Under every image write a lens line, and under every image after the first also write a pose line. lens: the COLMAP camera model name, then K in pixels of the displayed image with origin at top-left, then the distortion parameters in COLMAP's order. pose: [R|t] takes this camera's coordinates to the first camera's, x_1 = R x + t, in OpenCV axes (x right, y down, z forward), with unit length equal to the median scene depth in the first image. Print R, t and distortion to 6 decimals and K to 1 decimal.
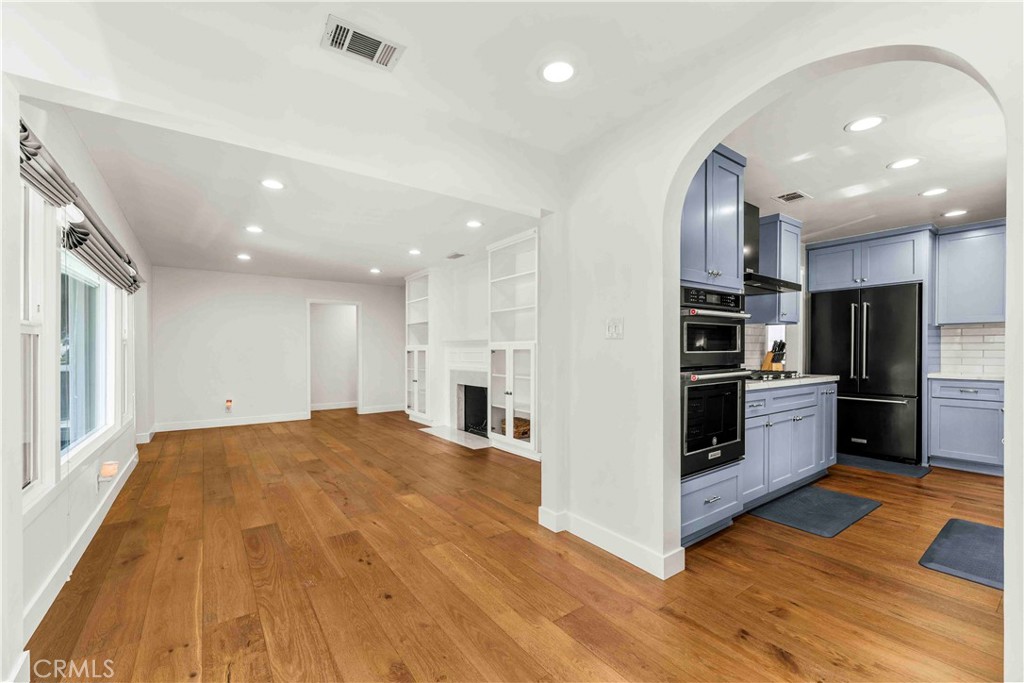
lens RADIAL K [[418.7, 0, 507.4], [0, 418.7, 353.5], [0, 0, 1]] dist [-0.001151, 0.001200]
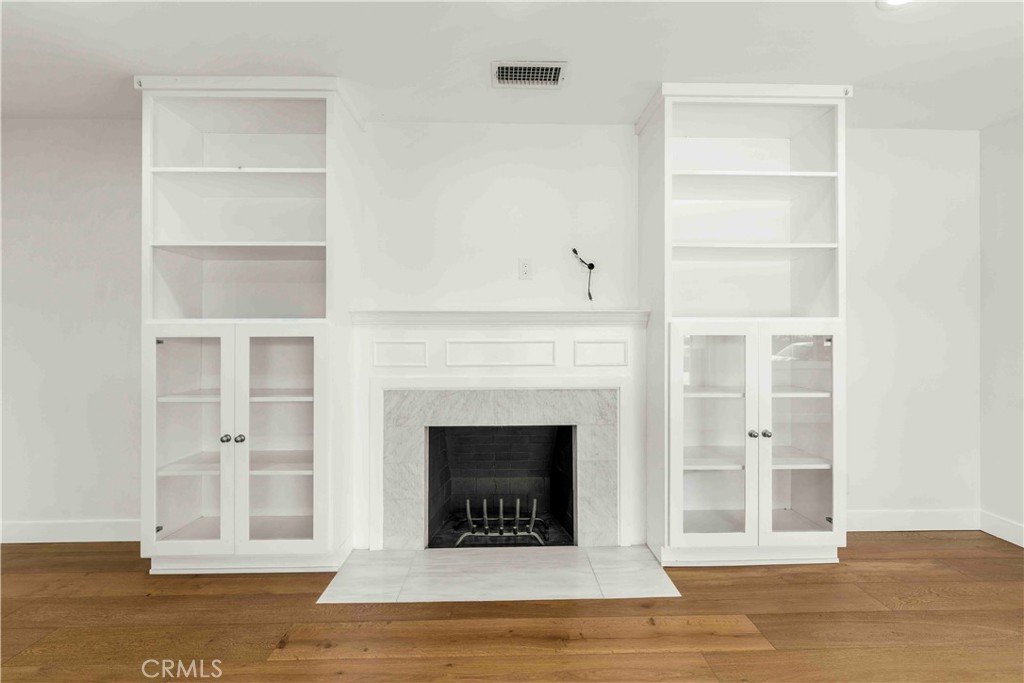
lens RADIAL K [[418.7, 0, 514.7], [0, 418.7, 340.9], [0, 0, 1]] dist [-0.001151, 0.001200]
pose [[0.564744, 0.001436, 0.825265, -0.541355], [0.004514, 0.999978, -0.004829, -0.002529], [-0.825254, 0.006452, 0.564725, 1.025019]]
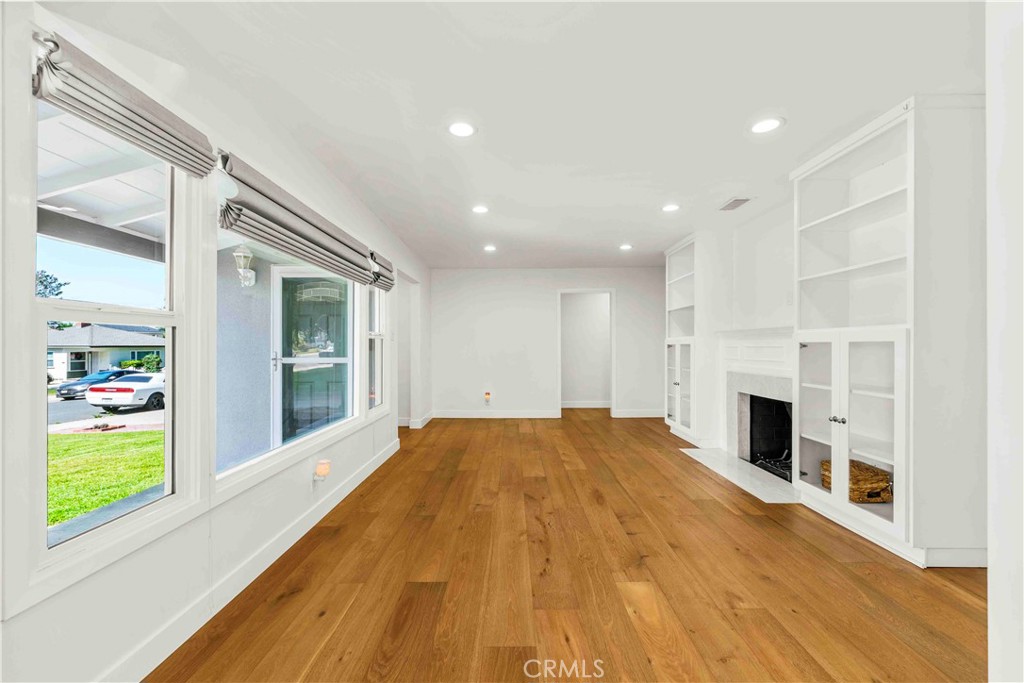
lens RADIAL K [[418.7, 0, 510.5], [0, 418.7, 345.6], [0, 0, 1]] dist [-0.001151, 0.001200]
pose [[0.808702, -0.000208, -0.588218, -0.023970], [-0.001932, 0.999994, -0.003009, -0.002028], [0.588215, 0.003570, 0.808697, 0.308905]]
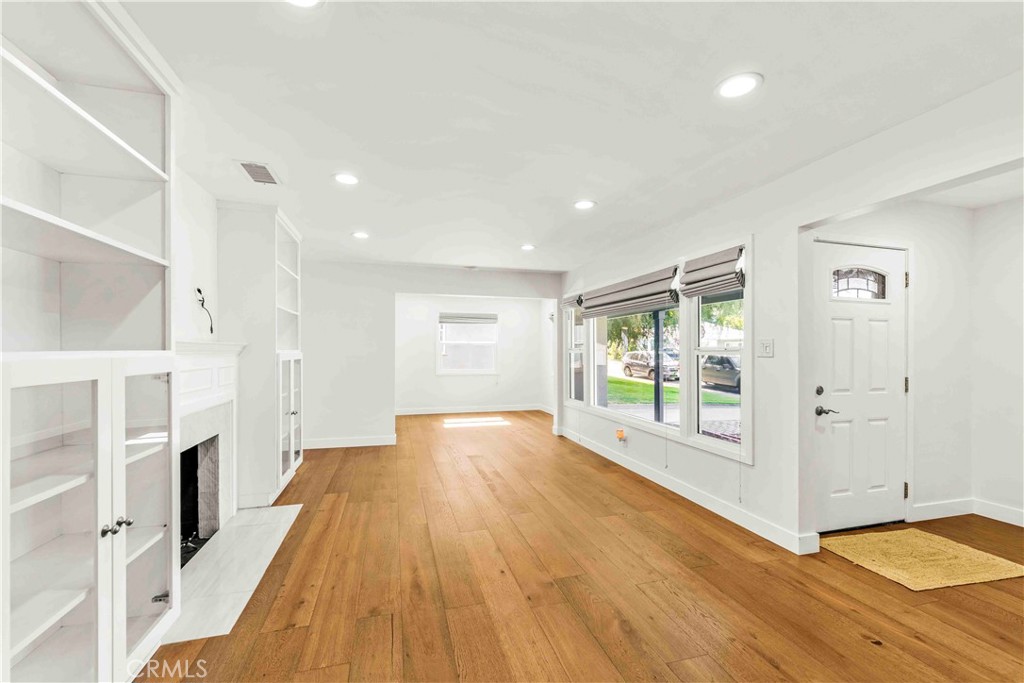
lens RADIAL K [[418.7, 0, 511.1], [0, 418.7, 348.8], [0, 0, 1]] dist [-0.001151, 0.001200]
pose [[-0.940978, 0.004529, 0.338439, -0.722463], [0.004861, 0.999988, 0.000133, -0.030891], [-0.338434, 0.001770, -0.940988, 1.732331]]
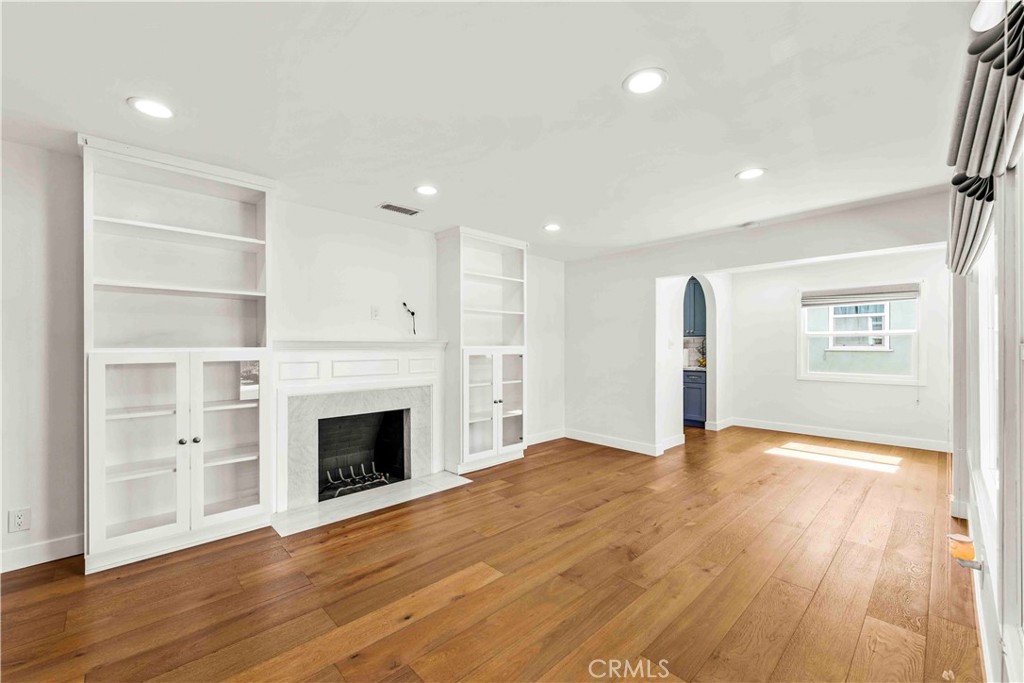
lens RADIAL K [[418.7, 0, 509.9], [0, 418.7, 347.3], [0, 0, 1]] dist [-0.001151, 0.001200]
pose [[-0.134721, 0.001191, 0.990883, -0.984765], [0.009372, 0.999956, 0.000073, -0.027074], [-0.990839, 0.009297, -0.134726, 1.169038]]
